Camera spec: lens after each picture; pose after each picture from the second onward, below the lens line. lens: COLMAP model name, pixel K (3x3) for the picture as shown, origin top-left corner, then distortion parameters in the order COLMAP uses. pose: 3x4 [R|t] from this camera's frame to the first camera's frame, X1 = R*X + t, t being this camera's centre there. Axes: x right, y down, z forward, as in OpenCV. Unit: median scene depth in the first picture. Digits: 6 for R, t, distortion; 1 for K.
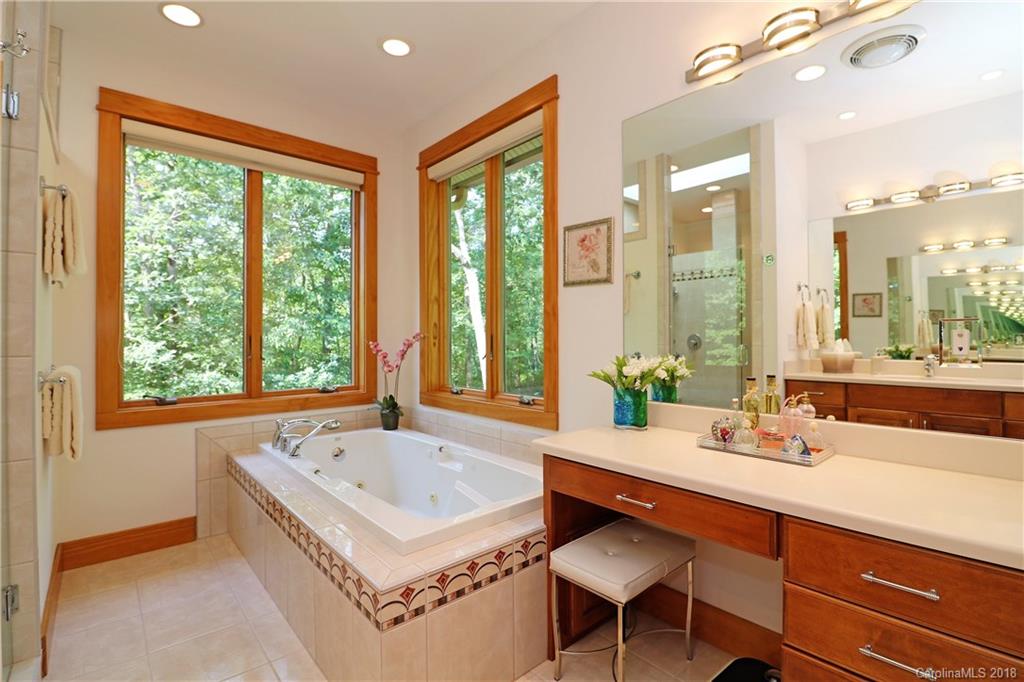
lens RADIAL K [[472.7, 0, 510.9], [0, 472.7, 340.2], [0, 0, 1]] dist [-0.008361, -0.006343]
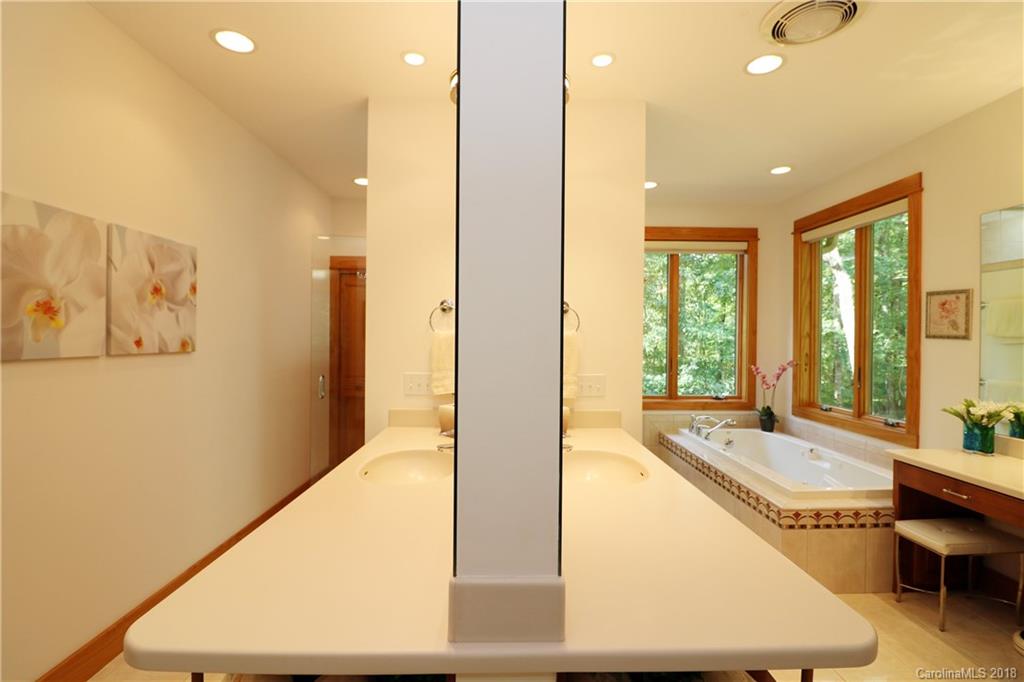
lens RADIAL K [[472.7, 0, 514.2], [0, 472.7, 336.8], [0, 0, 1]] dist [-0.008361, -0.006343]
pose [[0.769537, 0.012885, -0.638472, 0.059647], [-0.013388, 0.999902, 0.004043, -0.102058], [0.638461, 0.005437, 0.769635, -0.664577]]
